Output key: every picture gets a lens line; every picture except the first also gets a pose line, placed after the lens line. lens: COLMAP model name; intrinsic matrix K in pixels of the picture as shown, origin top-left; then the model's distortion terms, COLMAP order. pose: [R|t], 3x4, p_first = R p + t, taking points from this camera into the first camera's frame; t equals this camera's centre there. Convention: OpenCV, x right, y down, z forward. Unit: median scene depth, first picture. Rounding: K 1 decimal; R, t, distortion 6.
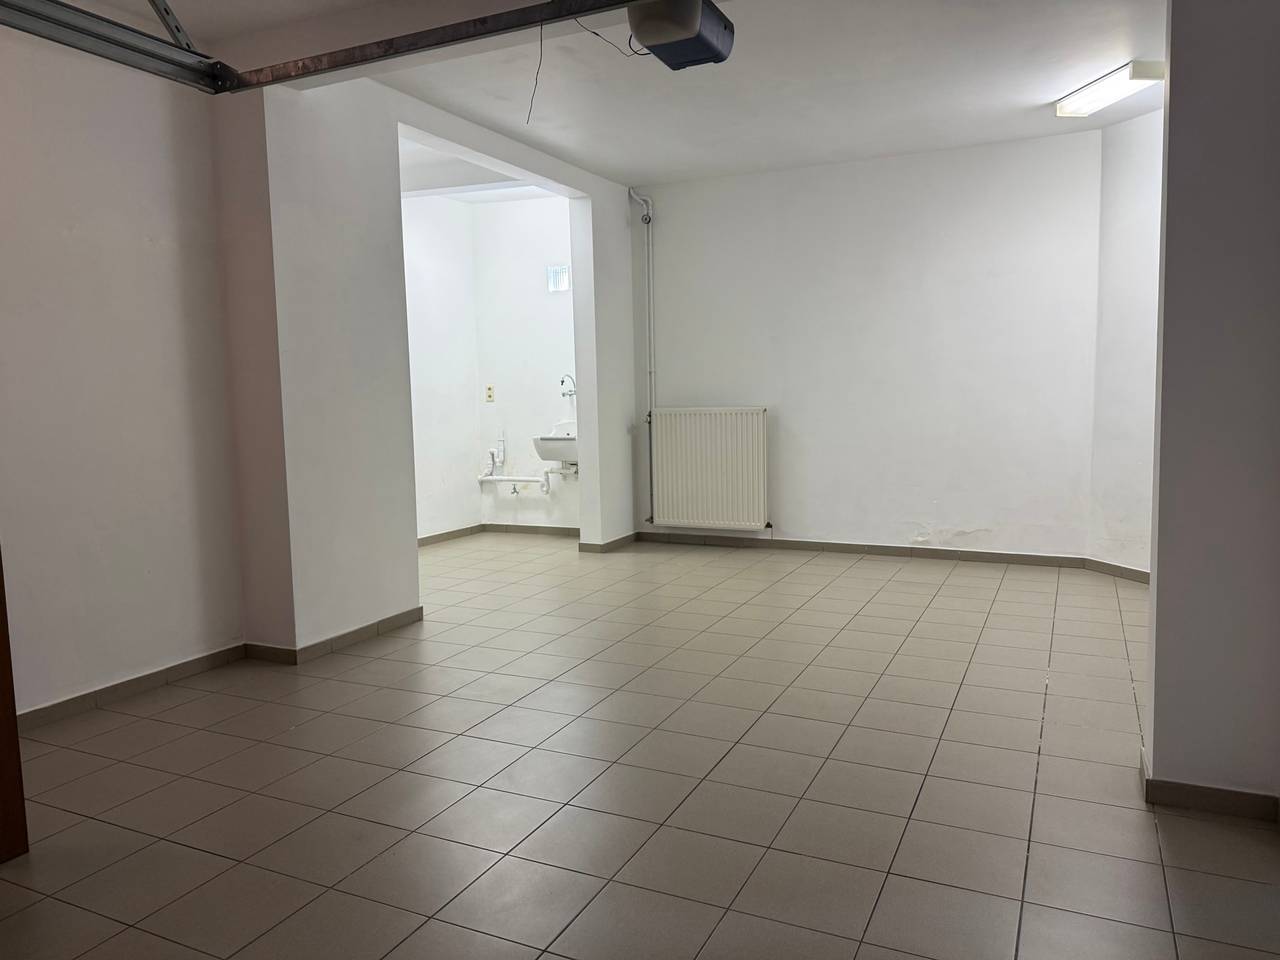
lens RADIAL K [[908.3, 0, 640.9], [0, 908.3, 476.4], [0, 0, 1]] dist [0.066011, -0.002828]
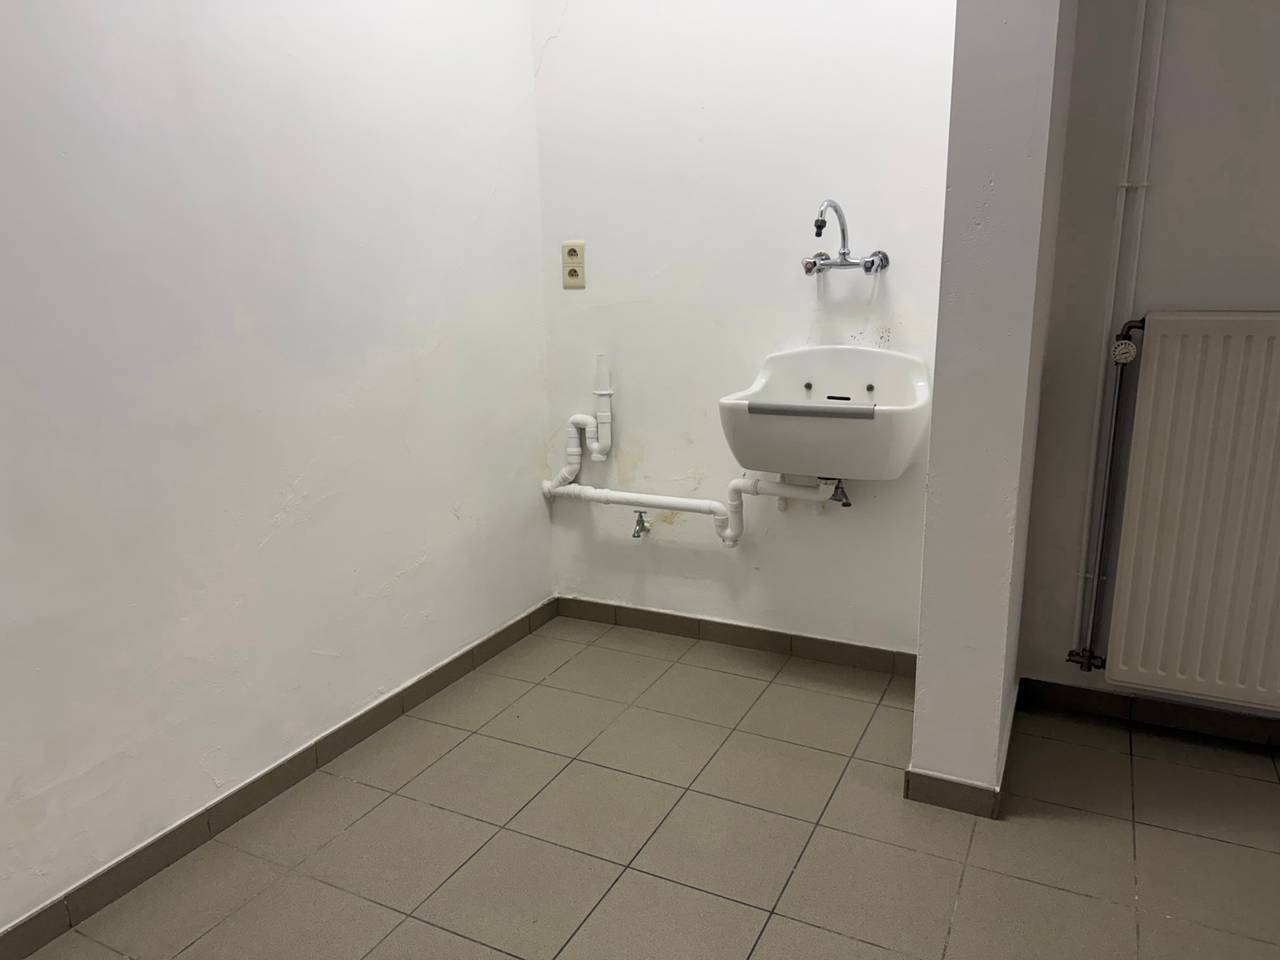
lens RADIAL K [[908.3, 0, 640.6], [0, 908.3, 484.5], [0, 0, 1]] dist [0.066011, -0.002828]
pose [[0.999849, 0.004750, -0.016736, -0.132448], [-0.002293, 0.989595, 0.143861, -0.056764], [0.017245, -0.143801, 0.989456, 0.625417]]
